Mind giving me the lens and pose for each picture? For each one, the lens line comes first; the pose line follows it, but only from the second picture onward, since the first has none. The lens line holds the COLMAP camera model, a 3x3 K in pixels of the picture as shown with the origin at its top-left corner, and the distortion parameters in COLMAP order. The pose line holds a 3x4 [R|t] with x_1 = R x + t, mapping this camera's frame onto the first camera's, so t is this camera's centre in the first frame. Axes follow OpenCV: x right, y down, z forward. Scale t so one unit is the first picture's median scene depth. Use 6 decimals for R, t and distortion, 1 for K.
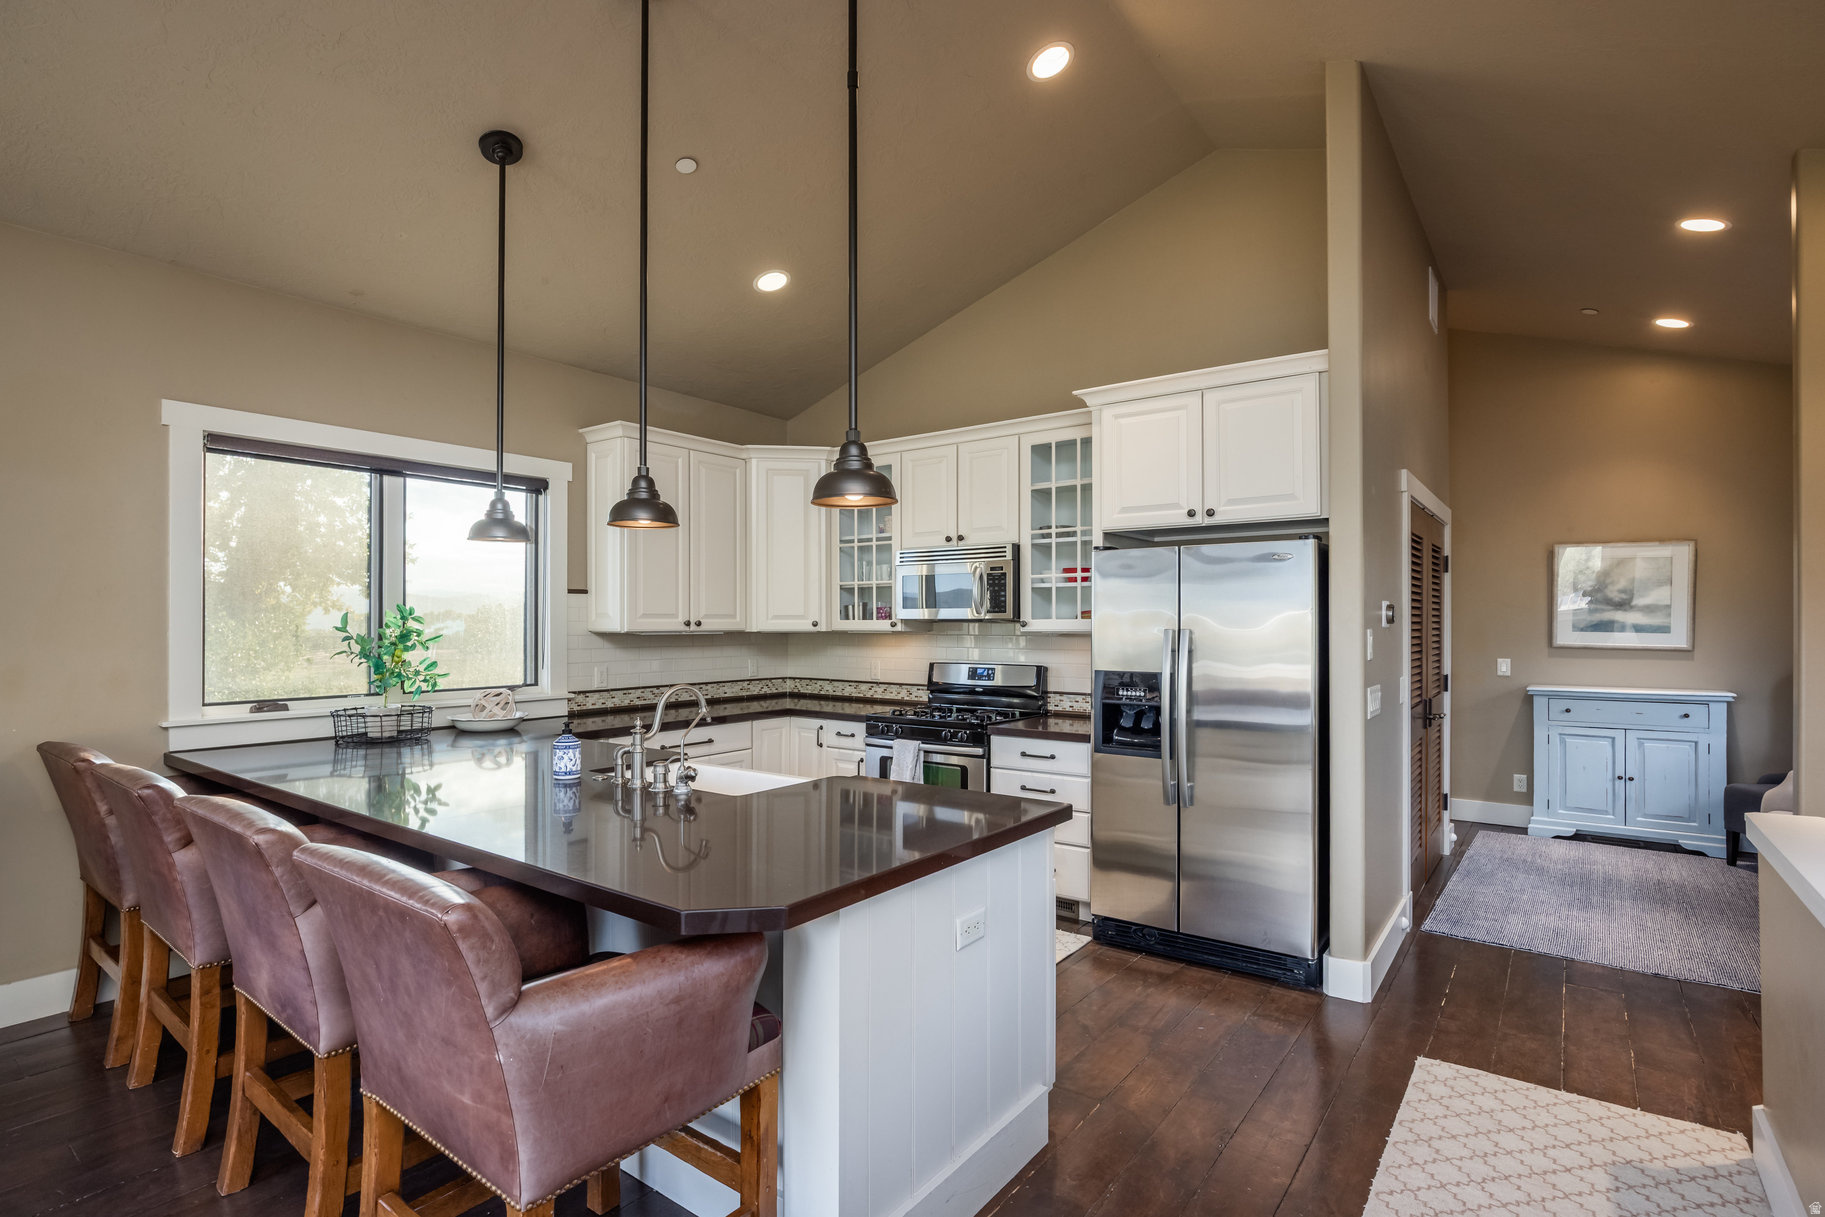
lens RADIAL K [[883.1, 0, 875.4], [0, 883.1, 615.1], [0, 0, 1]] dist [-0.004598, -0.000241]
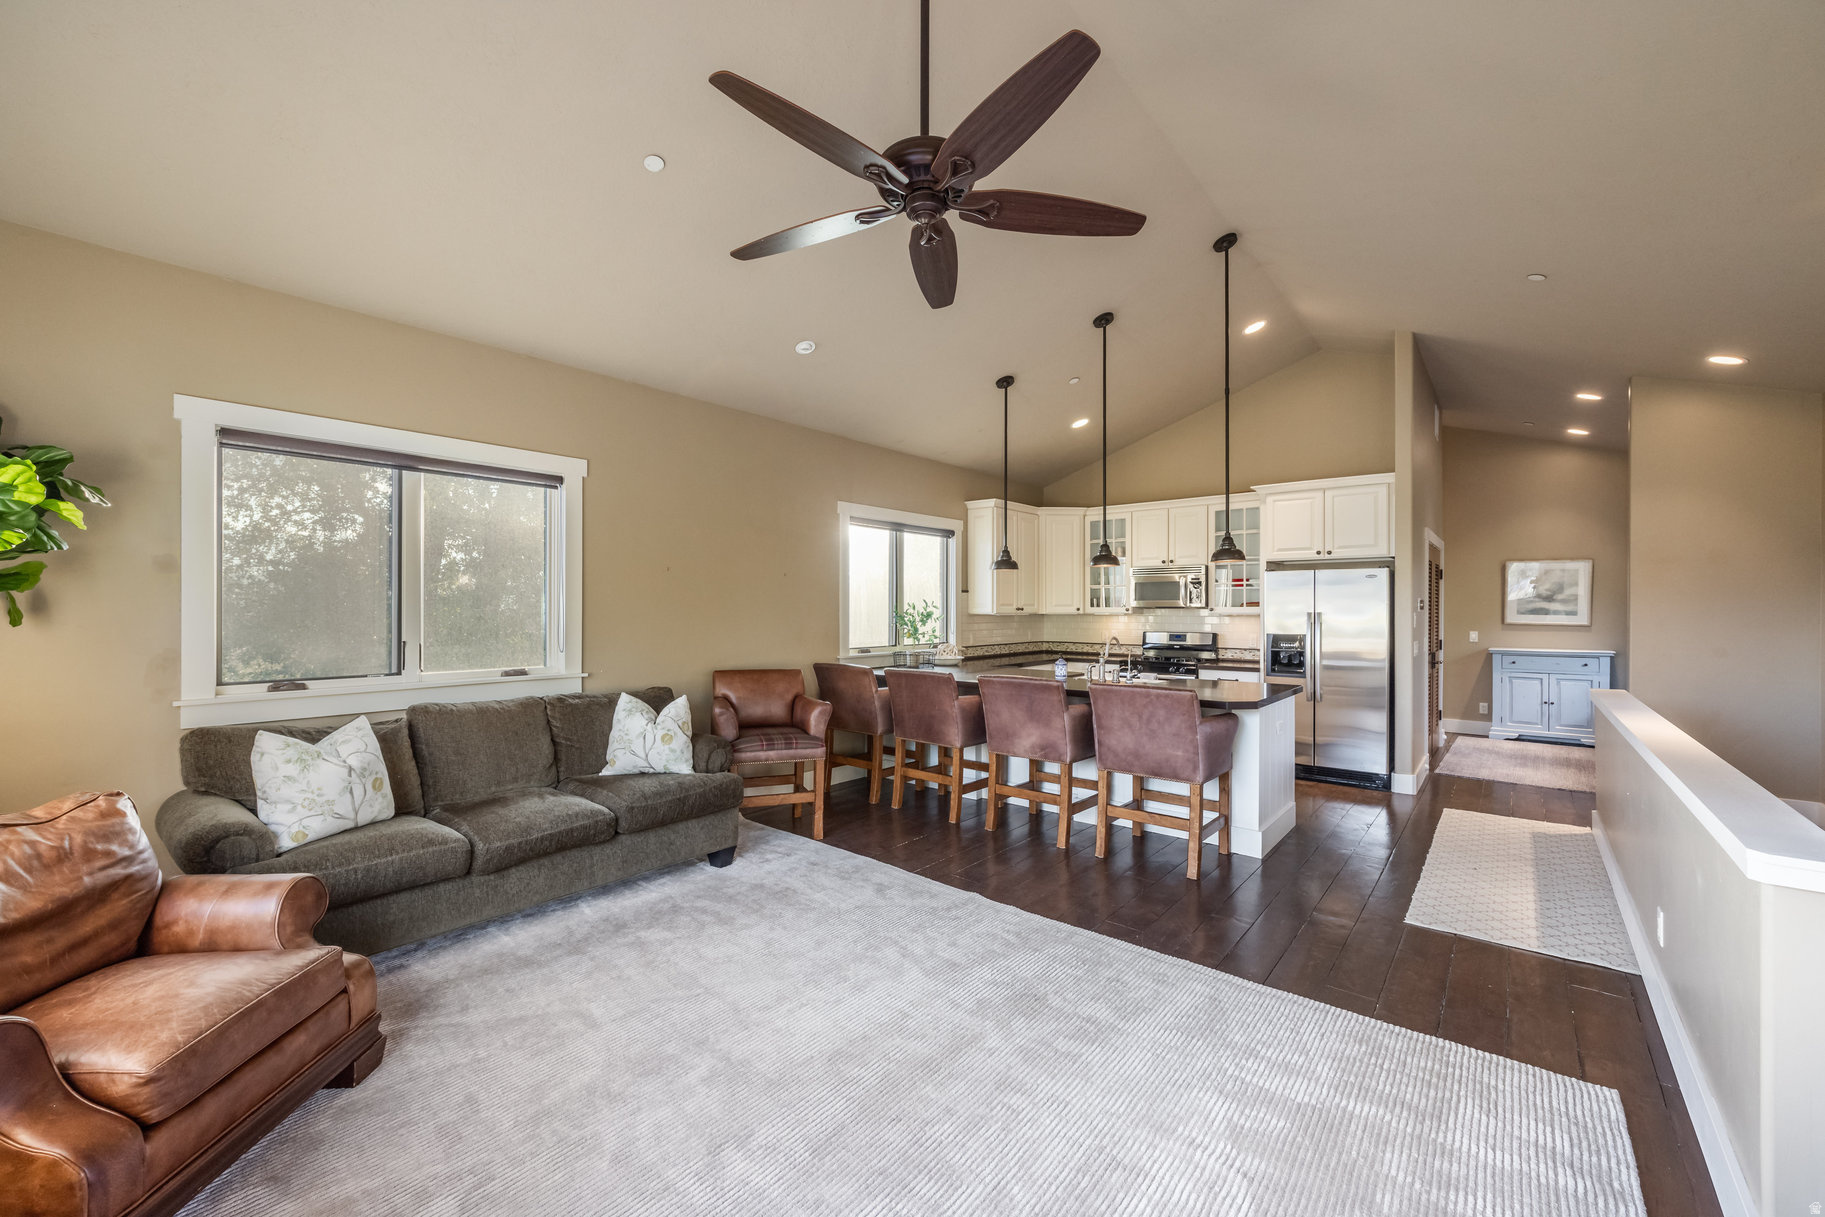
lens RADIAL K [[755.2, 0, 917.3], [0, 755.2, 605.1], [0, 0, 1]] dist [0.002521, 0.000266]
pose [[0.999998, 0.000671, -0.001769, -0.442351], [-0.000663, 0.999988, 0.004943, -0.006643], [0.001772, -0.004942, 0.999986, -0.563595]]
